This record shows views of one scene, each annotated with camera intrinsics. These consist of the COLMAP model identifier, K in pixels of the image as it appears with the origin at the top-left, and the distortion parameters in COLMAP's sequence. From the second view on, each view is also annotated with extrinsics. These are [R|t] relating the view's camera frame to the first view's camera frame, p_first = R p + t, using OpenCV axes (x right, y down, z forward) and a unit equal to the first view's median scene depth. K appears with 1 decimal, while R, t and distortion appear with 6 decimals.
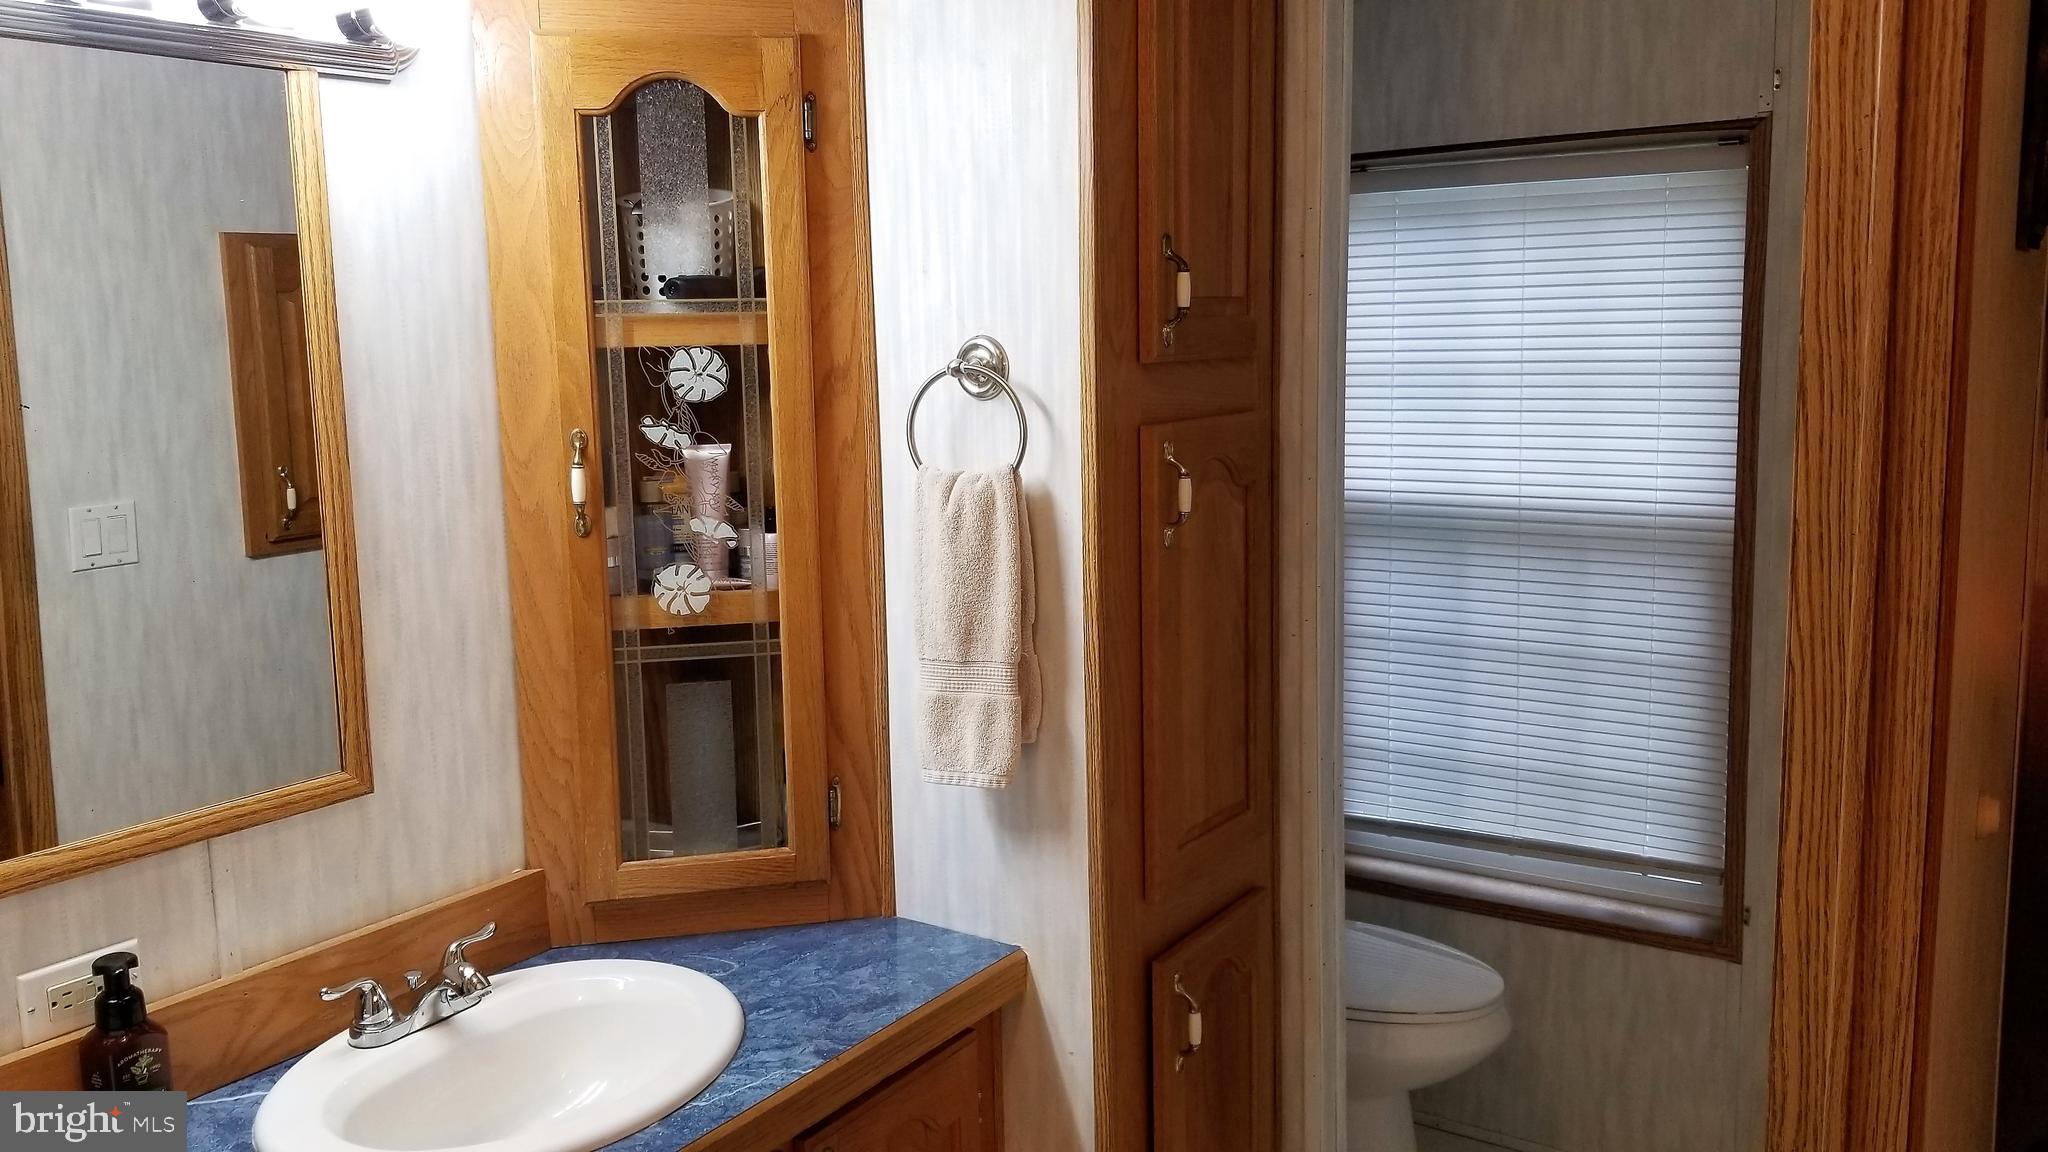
lens RADIAL K [[1626.7, 0, 1013.2], [0, 1626.7, 545.3], [0, 0, 1]] dist [0.054679, -0.087789]
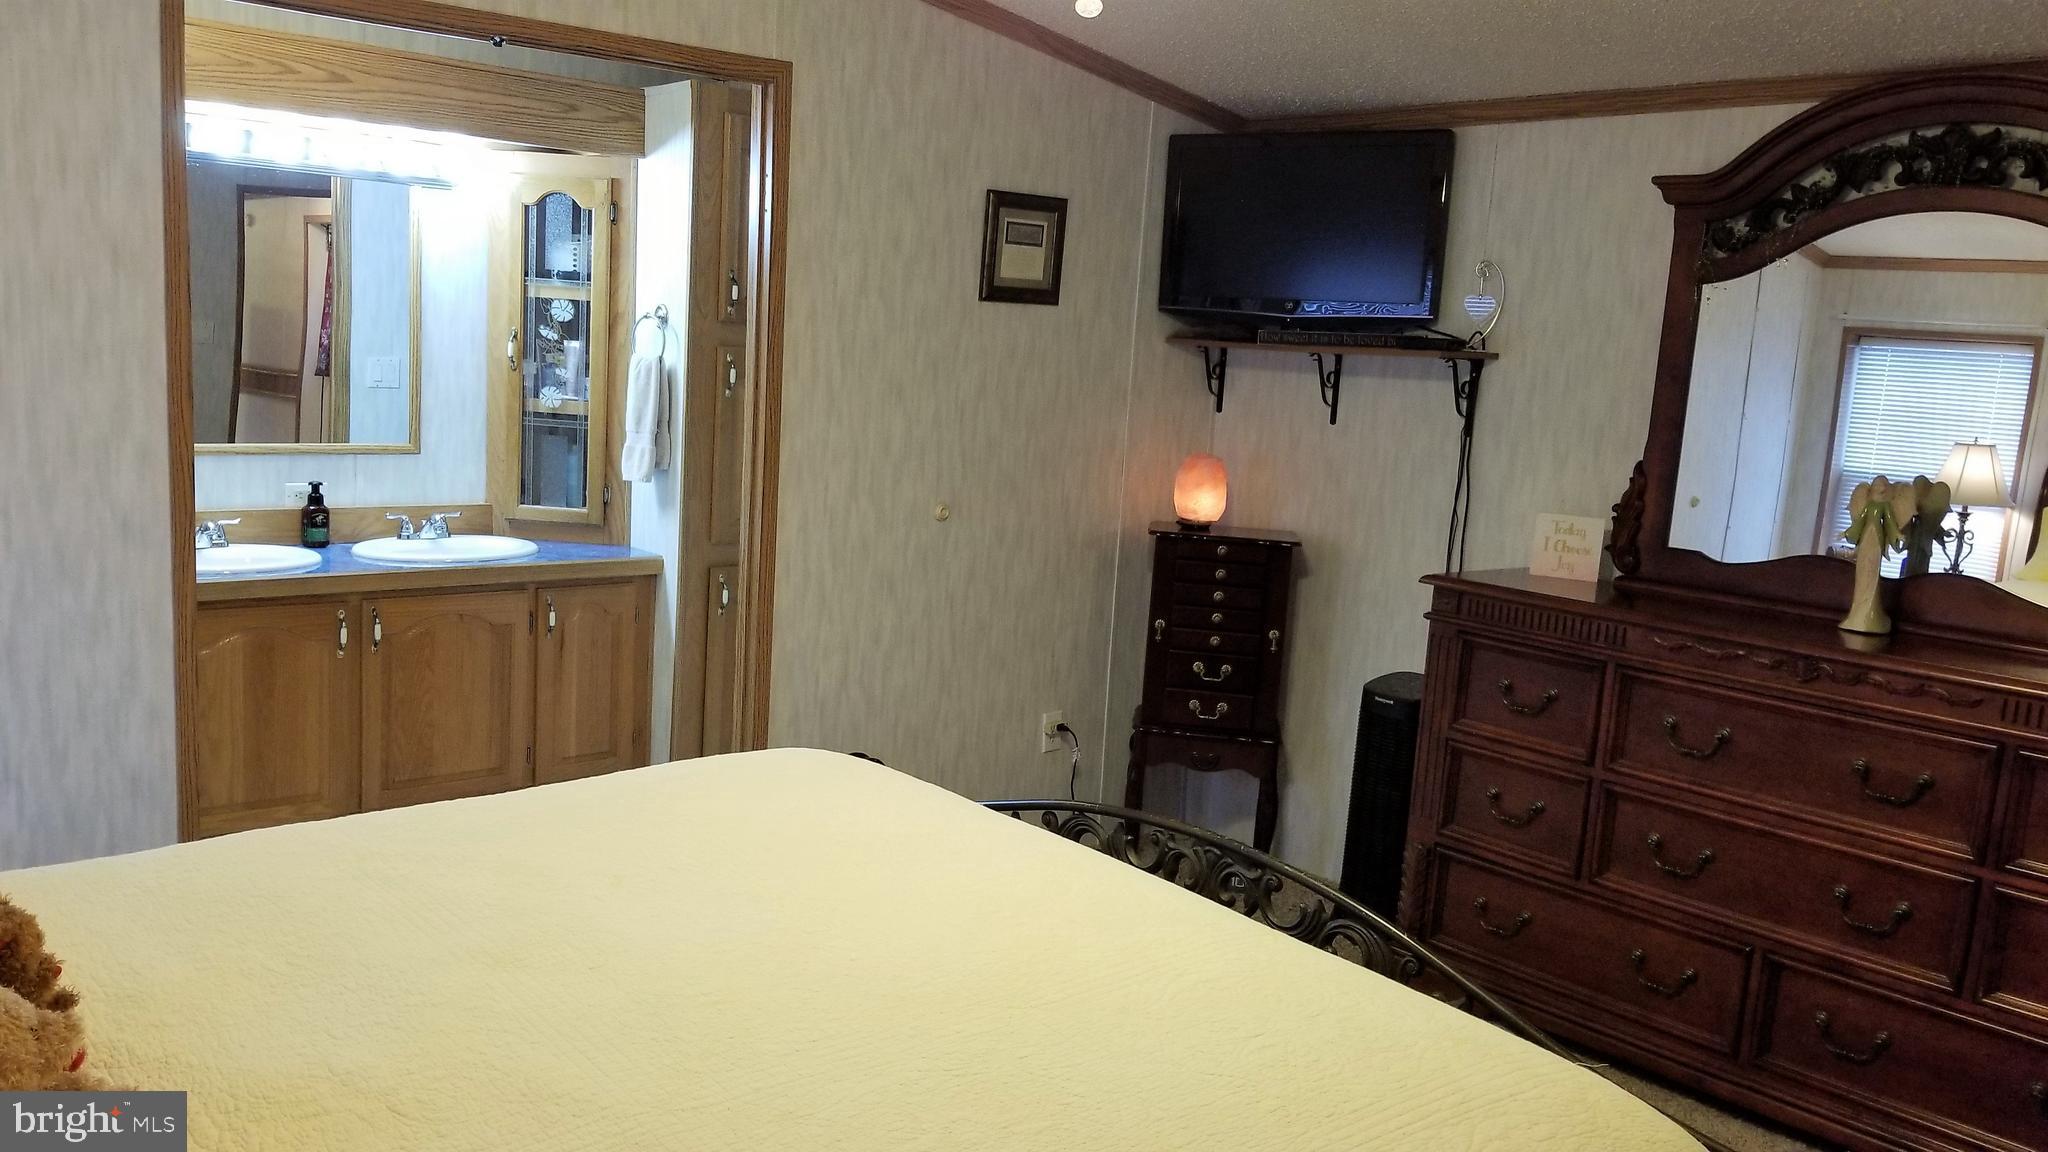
lens RADIAL K [[1607.3, 0, 975.4], [0, 1607.3, 572.7], [0, 0, 1]] dist [0.122171, -0.206703]
pose [[0.960636, 0.122129, -0.249526, 1.086651], [-0.119657, 0.992498, 0.025113, 0.156500], [0.250721, 0.005733, 0.968042, -1.249651]]
